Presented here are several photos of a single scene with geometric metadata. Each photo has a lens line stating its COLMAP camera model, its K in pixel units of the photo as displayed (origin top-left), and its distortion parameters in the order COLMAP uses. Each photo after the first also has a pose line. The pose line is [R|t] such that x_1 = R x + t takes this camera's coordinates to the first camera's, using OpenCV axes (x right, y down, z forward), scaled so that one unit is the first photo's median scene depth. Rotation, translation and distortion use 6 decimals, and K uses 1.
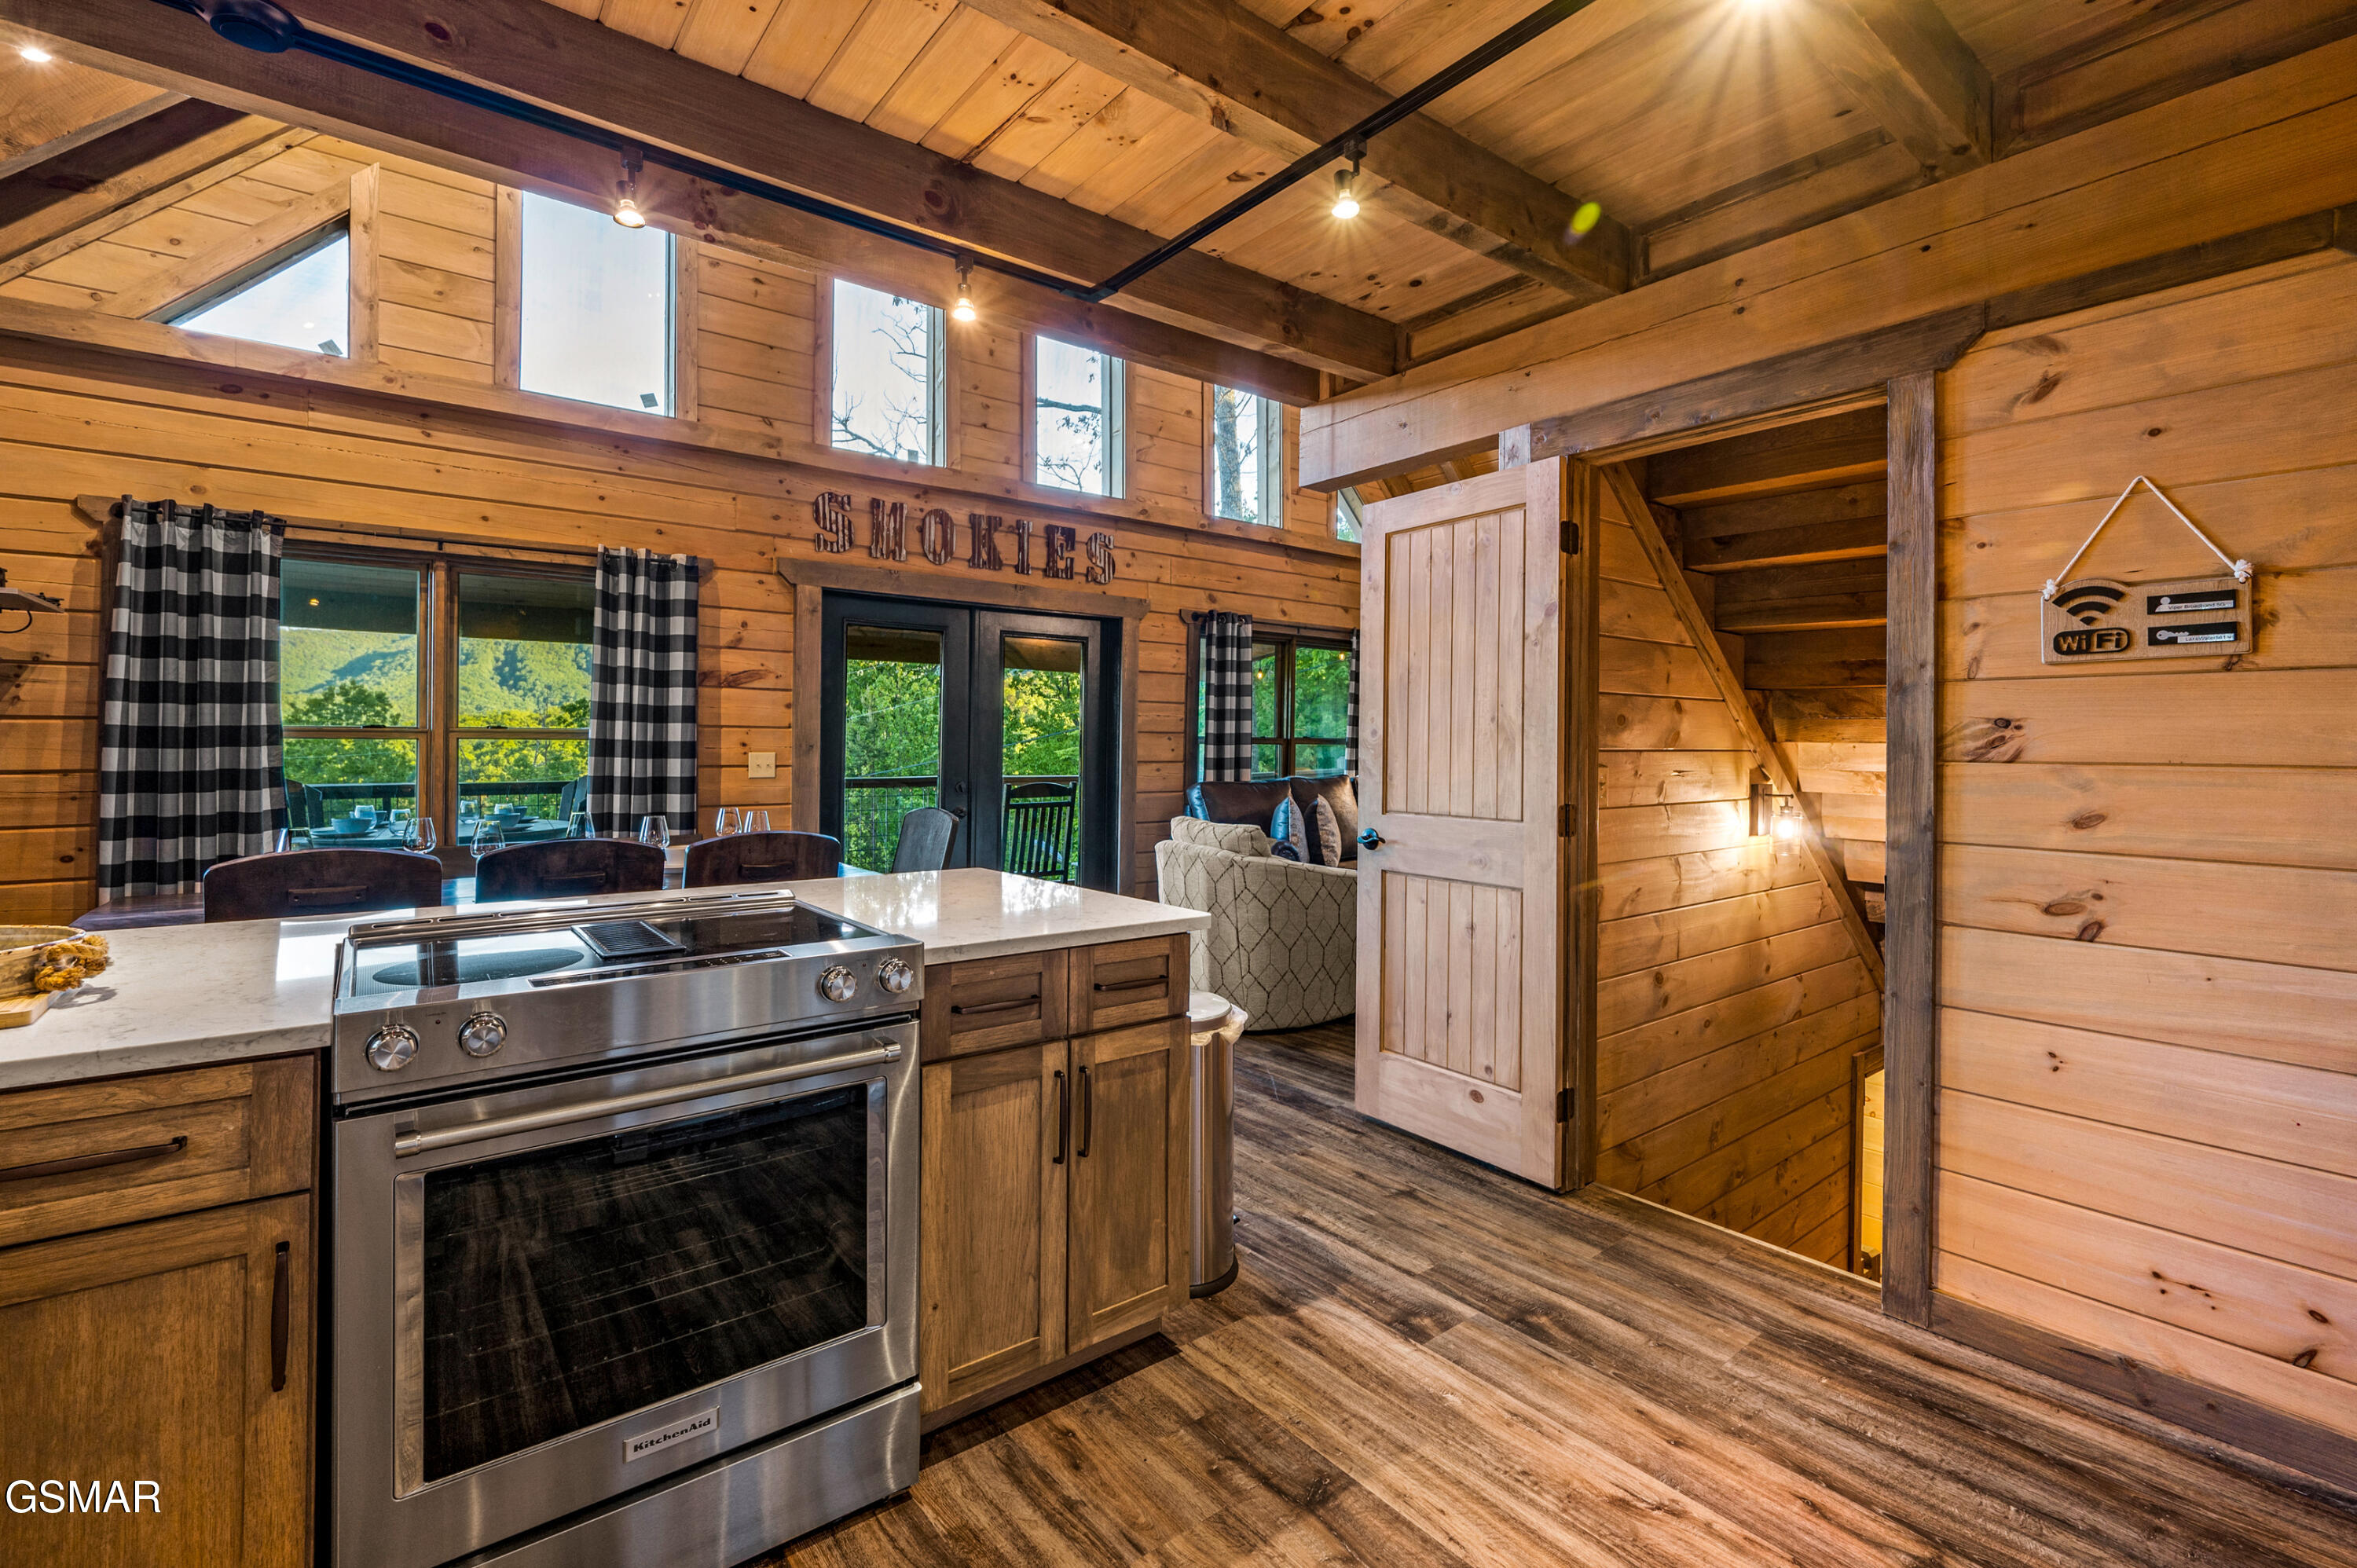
lens RADIAL K [[1029.5, 0, 1149.0], [0, 1029.5, 736.3], [0, 0, 1]] dist [-0.001007, -0.000314]
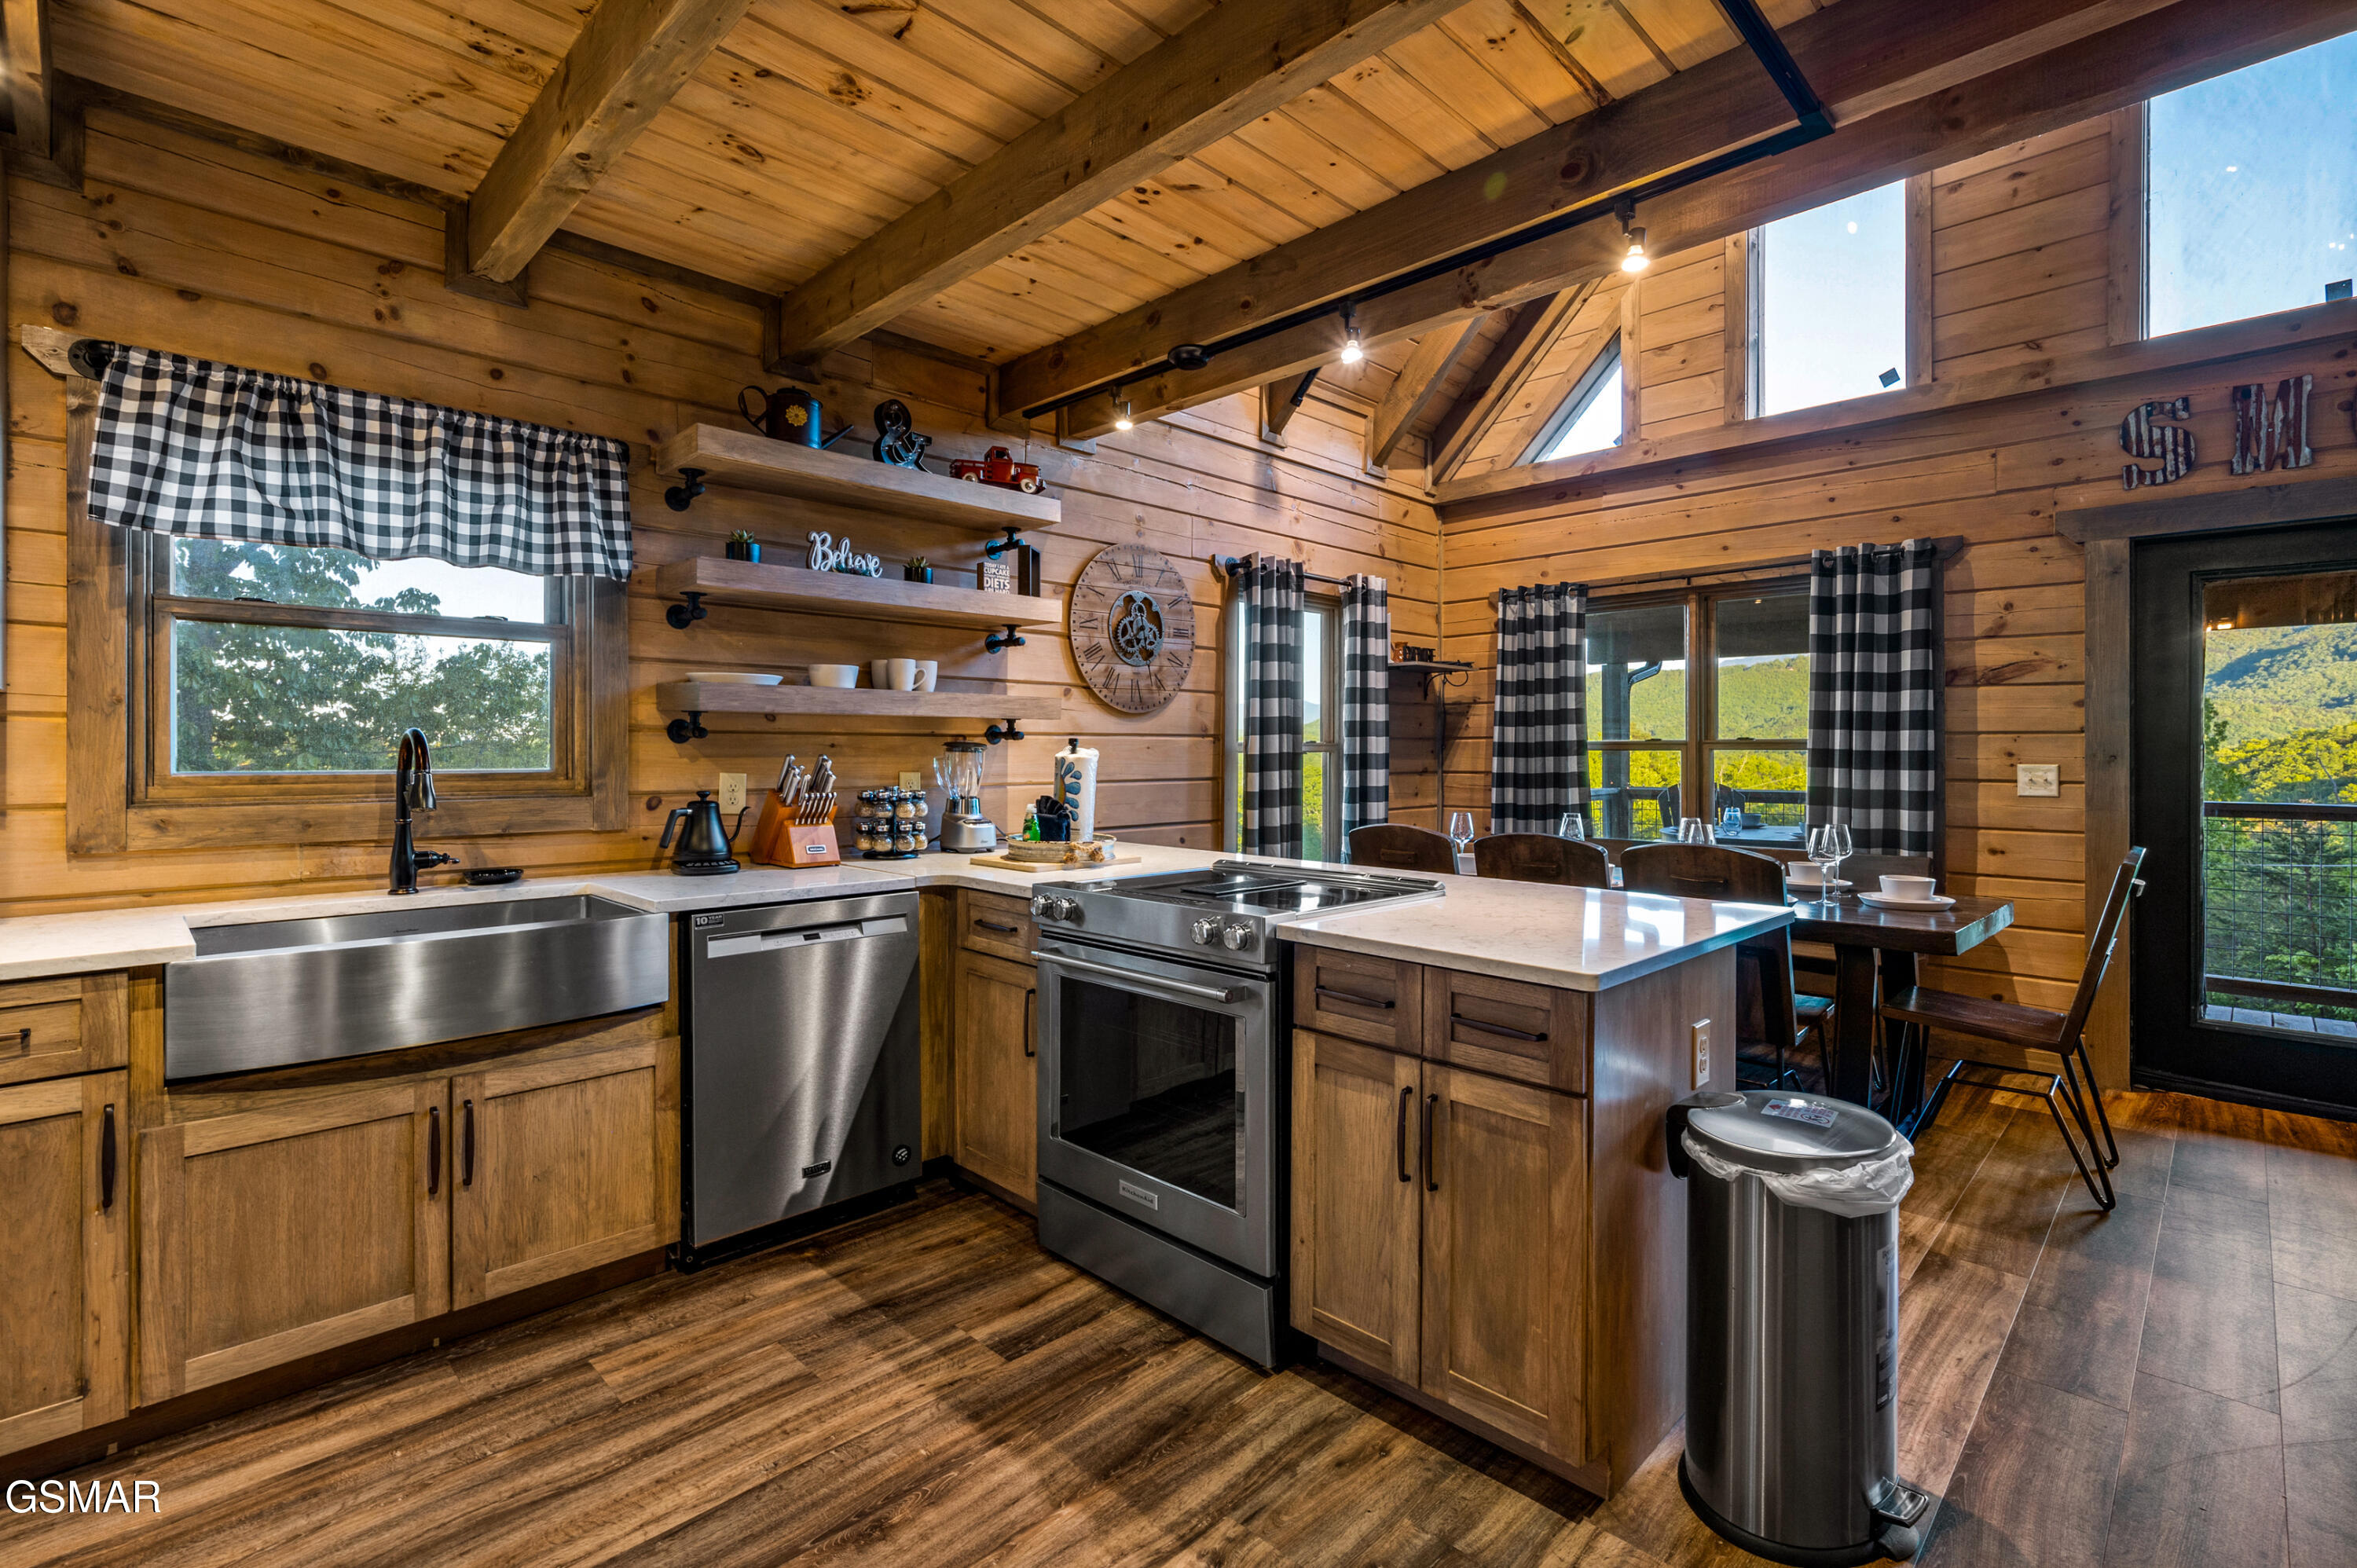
lens RADIAL K [[1058.7, 0, 1217.9], [0, 1058.7, 745.1], [0, 0, 1]] dist [0.001761, 0.000849]
pose [[0.152978, -0.010477, -0.988174, 0.378872], [0.007882, 0.999925, -0.009381, 0.004077], [0.988198, -0.006353, 0.153049, 0.289556]]
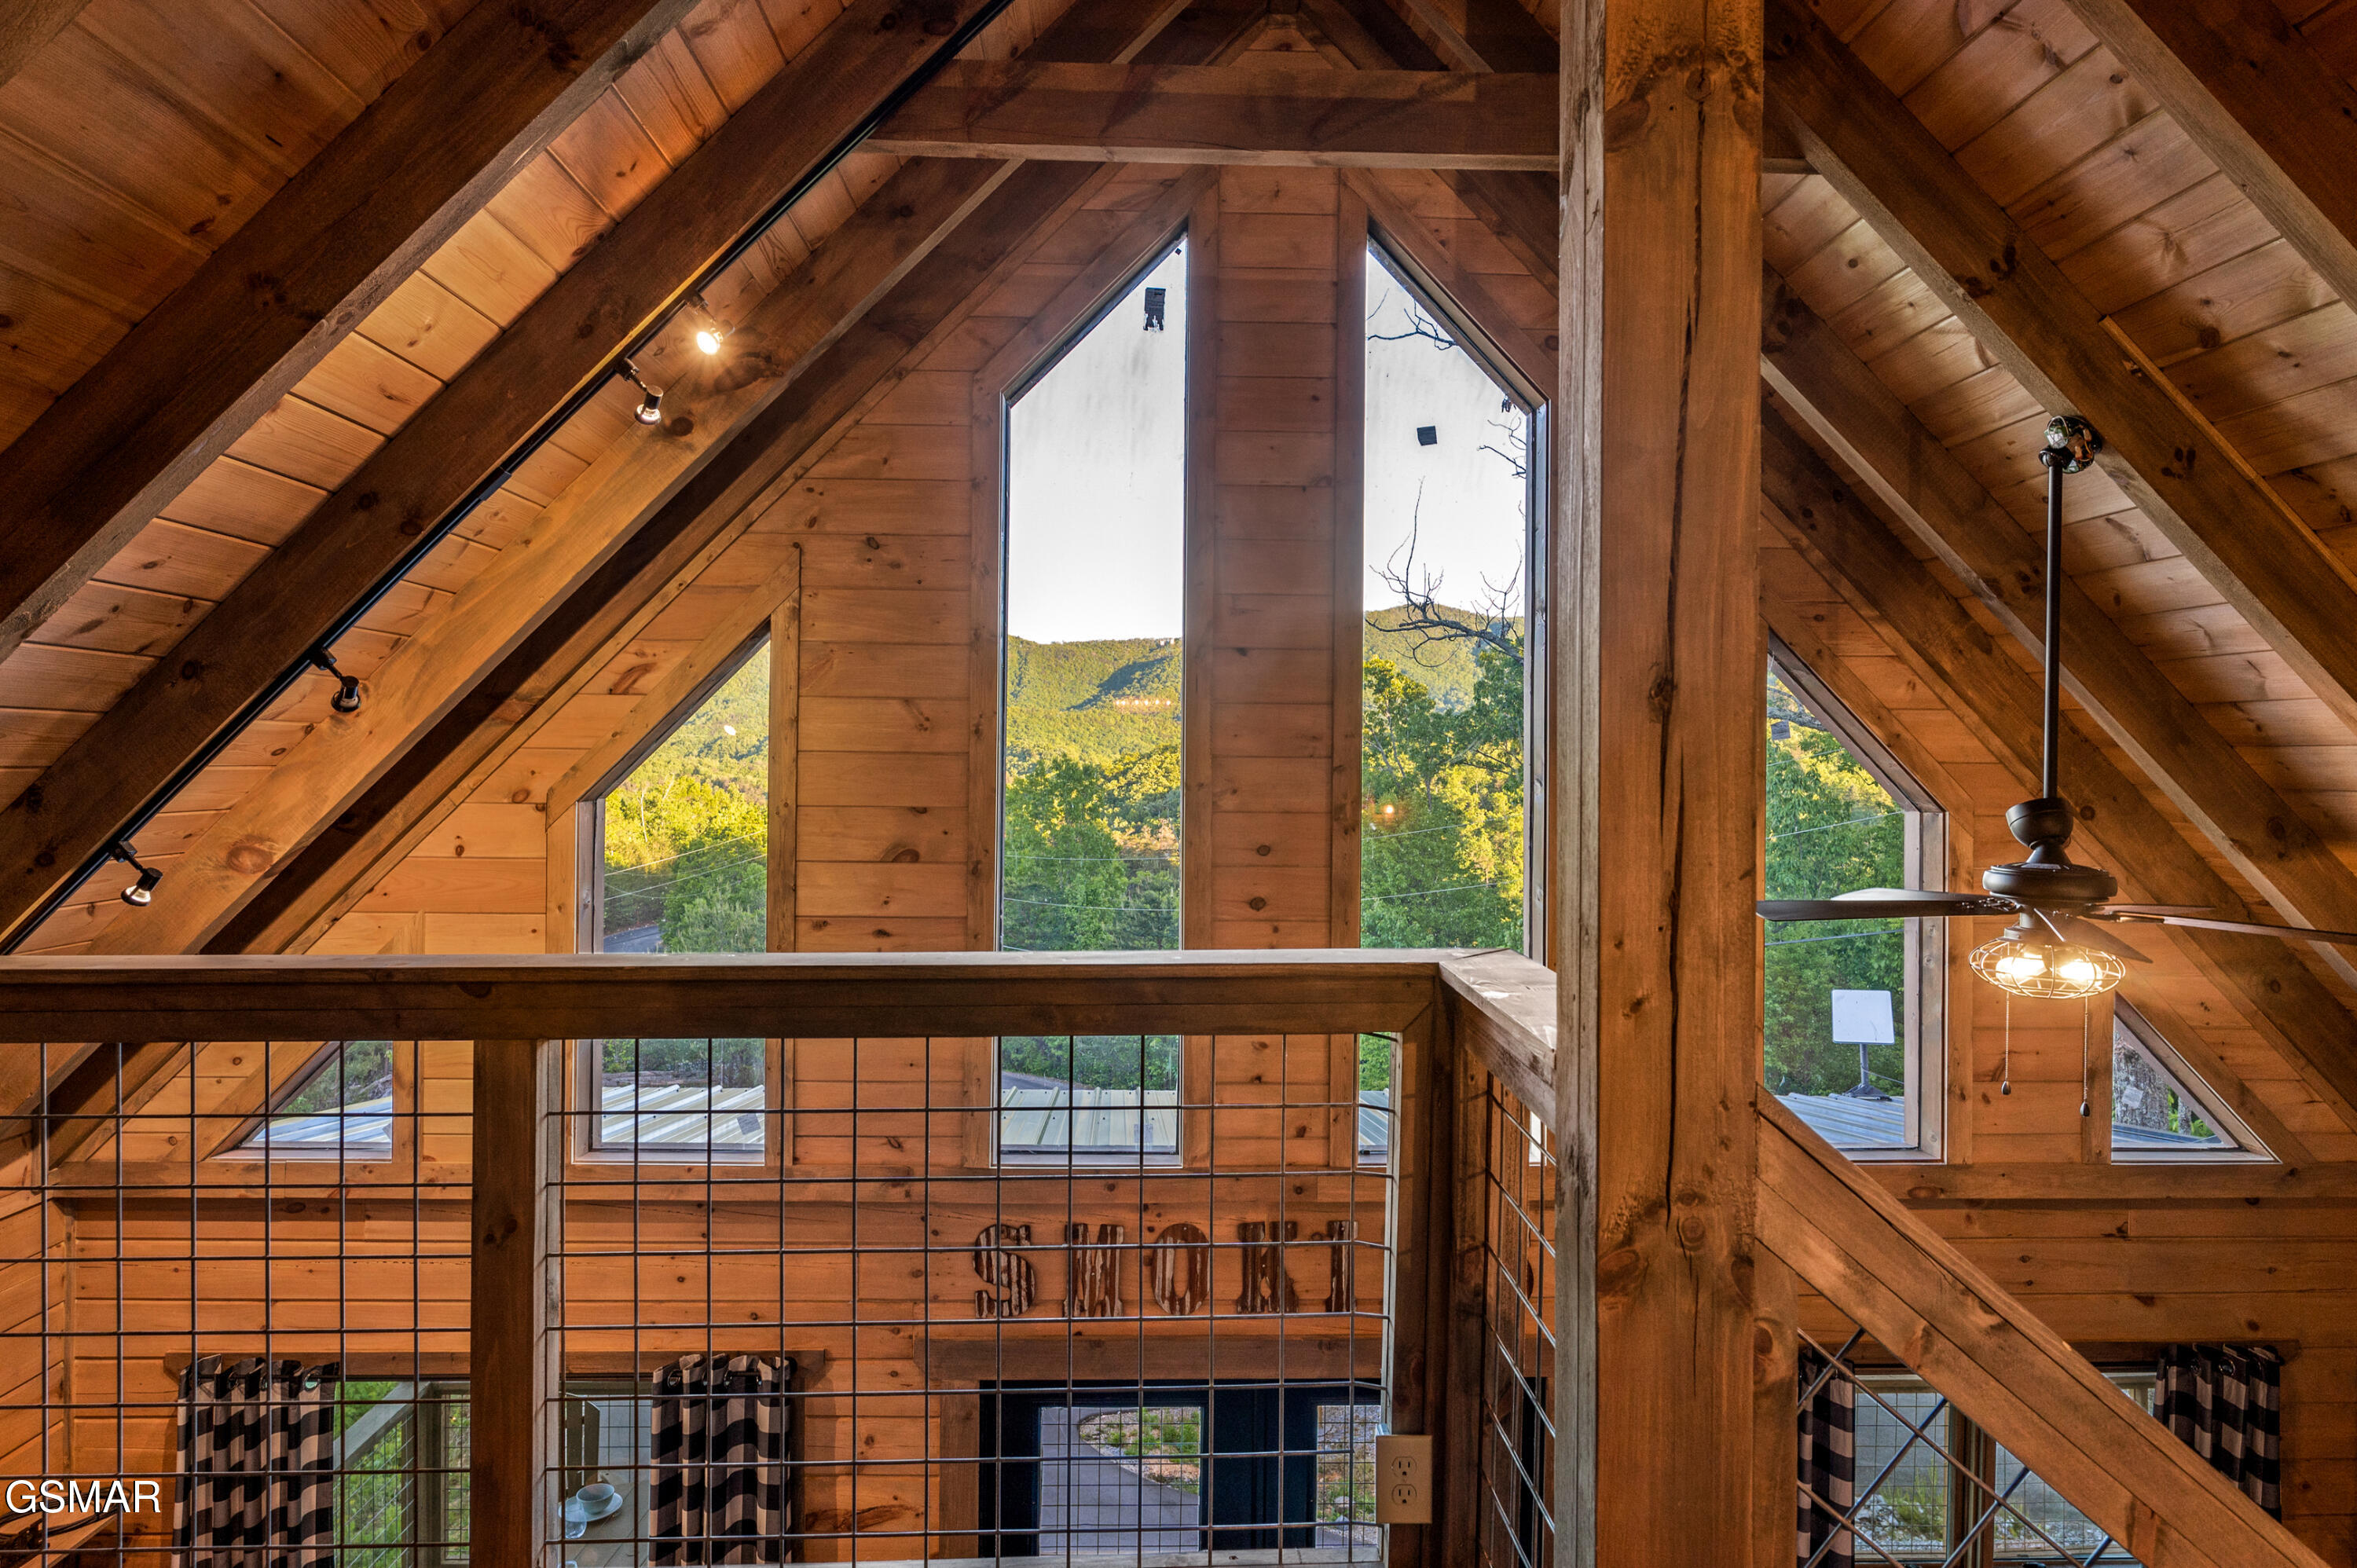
lens RADIAL K [[1411.8, 0, 1165.3], [0, 1411.8, 774.9], [0, 0, 1]] dist [-0.002484, -0.000916]
pose [[0.814748, 0.005046, -0.579794, 0.340327], [0.002213, 0.999928, 0.011812, -0.628211], [0.579811, -0.010907, 0.814678, 0.408101]]
